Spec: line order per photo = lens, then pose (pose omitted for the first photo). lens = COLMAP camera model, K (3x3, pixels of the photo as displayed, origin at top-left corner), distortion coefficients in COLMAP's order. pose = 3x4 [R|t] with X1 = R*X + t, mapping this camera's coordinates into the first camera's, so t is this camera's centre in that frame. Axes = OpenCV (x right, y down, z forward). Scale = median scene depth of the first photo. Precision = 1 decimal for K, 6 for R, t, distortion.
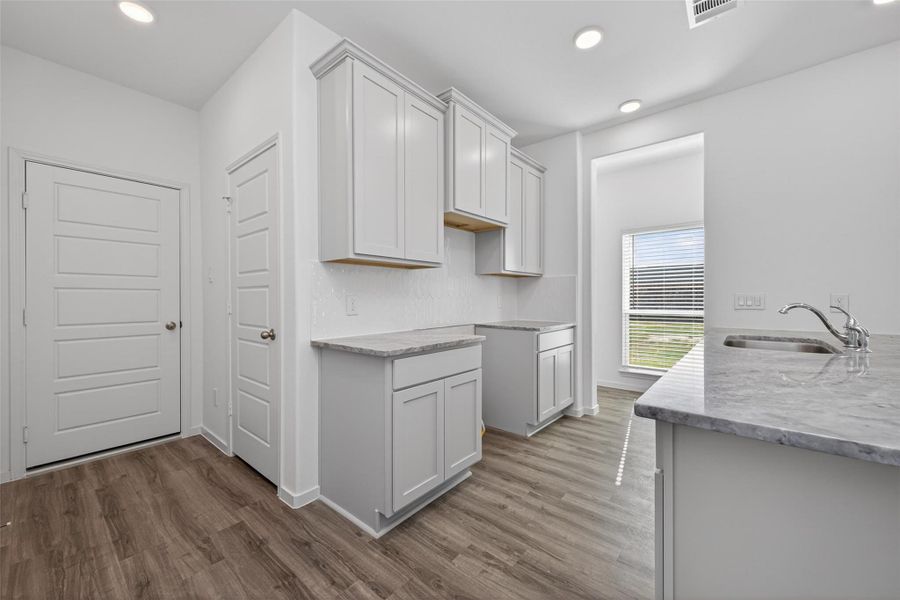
lens RADIAL K [[352.8, 0, 446.8], [0, 352.8, 298.5], [0, 0, 1]] dist [0.006929, -0.002788]
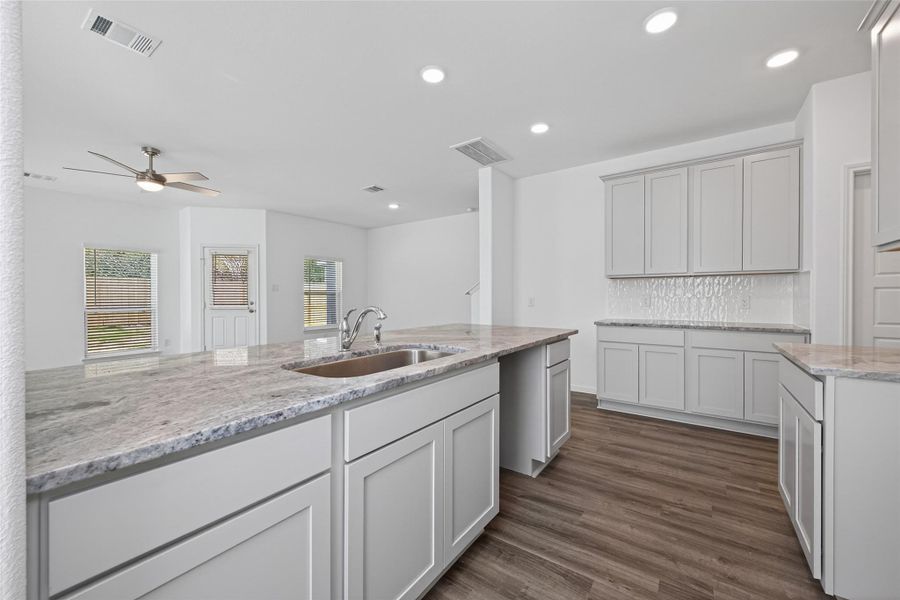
lens RADIAL K [[352.8, 0, 447.0], [0, 352.8, 291.8], [0, 0, 1]] dist [0.006929, -0.002788]
pose [[-0.997055, 0.004353, -0.076564, 0.776291], [0.004947, 0.999959, -0.007566, -0.009693], [0.076528, -0.007922, -0.997036, 1.627911]]
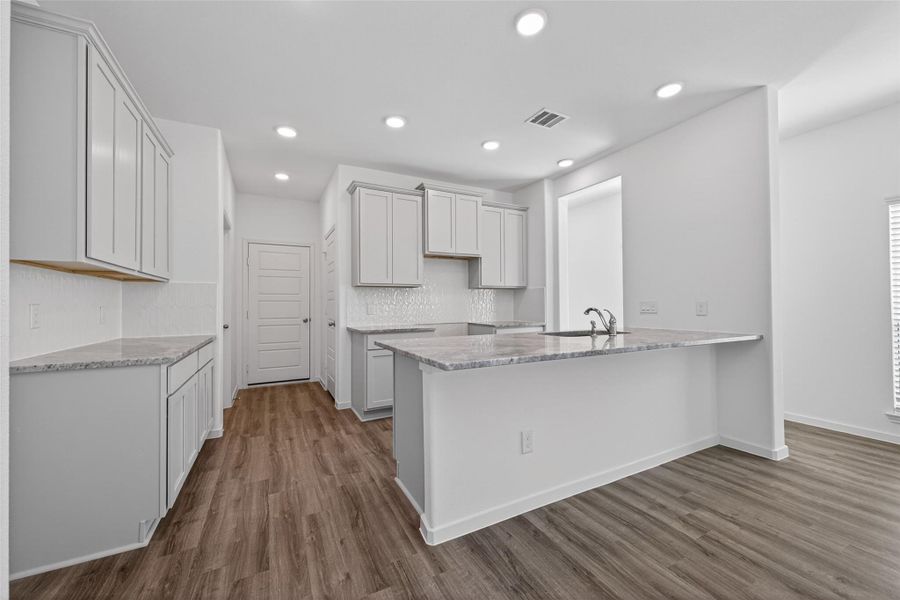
lens RADIAL K [[352.8, 0, 445.5], [0, 352.8, 297.4], [0, 0, 1]] dist [0.006929, -0.002788]
pose [[0.919439, -0.012117, -0.393045, 0.871072], [0.003383, 0.999732, -0.022908, 0.001624], [0.393217, 0.019733, 0.919234, -0.583376]]
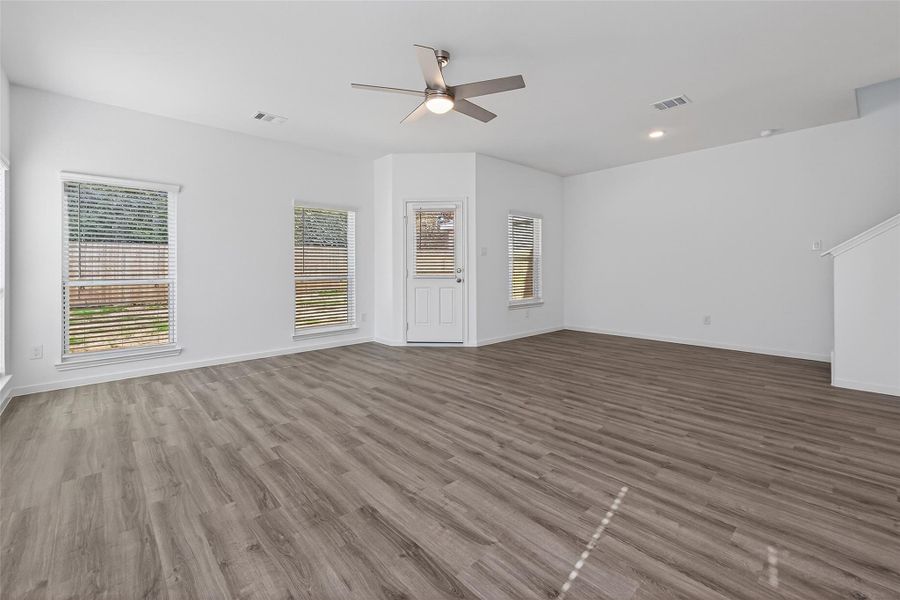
lens RADIAL K [[383.8, 0, 443.3], [0, 383.8, 274.0], [0, 0, 1]] dist [0.011724, -0.000176]
pose [[-0.991814, 0.005760, 0.127563, 2.021661], [0.008901, 0.999671, 0.024061, 0.013889], [-0.127382, 0.025000, -0.991539, 1.096873]]
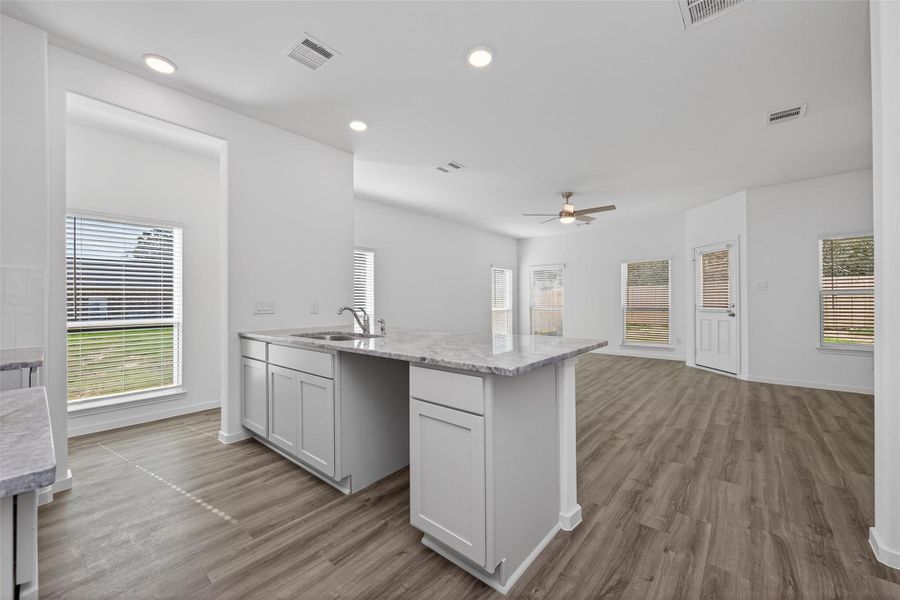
lens RADIAL K [[352.8, 0, 456.8], [0, 352.8, 299.3], [0, 0, 1]] dist [0.006929, -0.002788]
pose [[-0.007504, 0.006402, 0.999951, -0.393348], [0.012595, 0.999901, -0.006307, -0.001061], [-0.999893, 0.012547, -0.007584, 0.482462]]
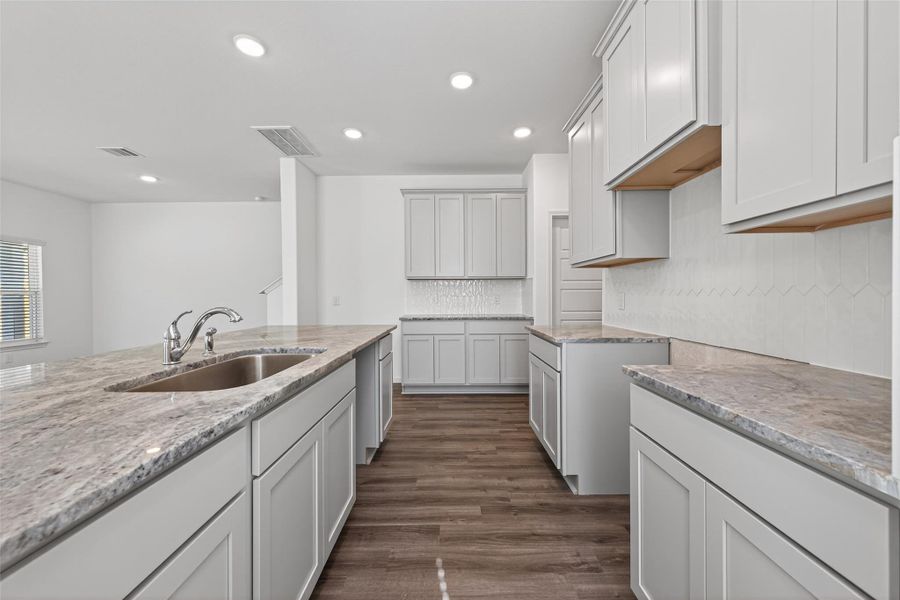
lens RADIAL K [[352.8, 0, 447.7], [0, 352.8, 289.2], [0, 0, 1]] dist [0.006929, -0.002788]
pose [[-0.768683, -0.002678, -0.639624, 0.969470], [0.004609, 0.999942, -0.009725, -0.009824], [0.639613, -0.010423, -0.768626, 1.628675]]
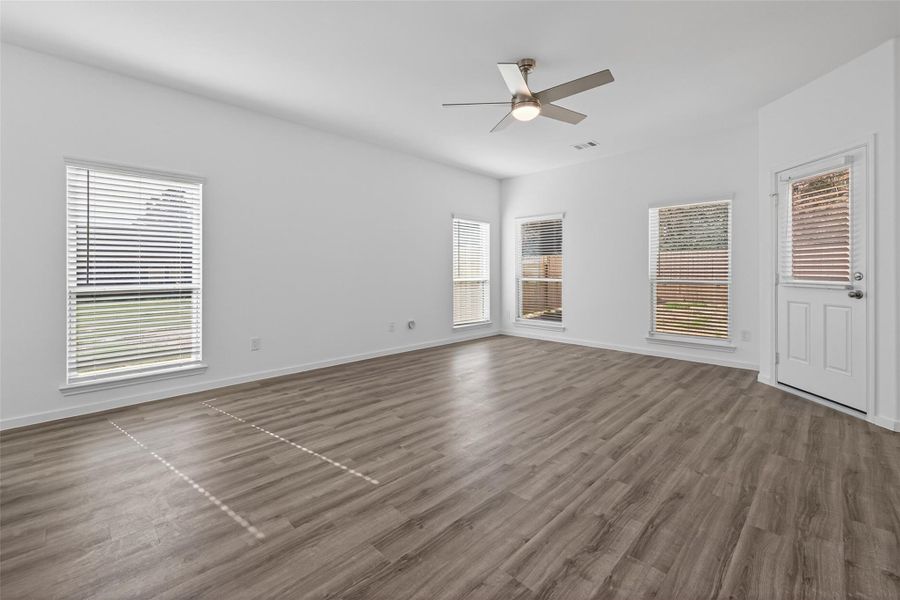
lens RADIAL K [[383.8, 0, 467.7], [0, 383.8, 274.6], [0, 0, 1]] dist [0.011724, -0.000176]
pose [[0.056545, -0.004525, 0.998390, 0.698478], [0.010026, 0.999942, 0.003965, 0.030240], [-0.998350, 0.009785, 0.056587, -0.214978]]
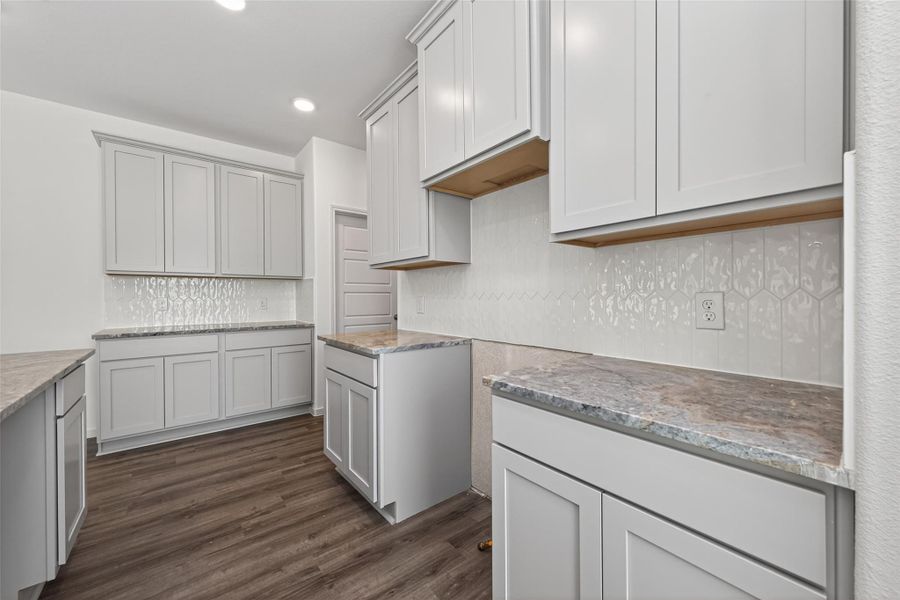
lens RADIAL K [[352.8, 0, 457.0], [0, 352.8, 295.4], [0, 0, 1]] dist [0.006929, -0.002788]
pose [[-0.185733, -0.000919, -0.982600, 0.891090], [-0.000908, 0.999999, -0.000764, -0.009052], [0.982600, 0.000750, -0.185734, 1.411199]]
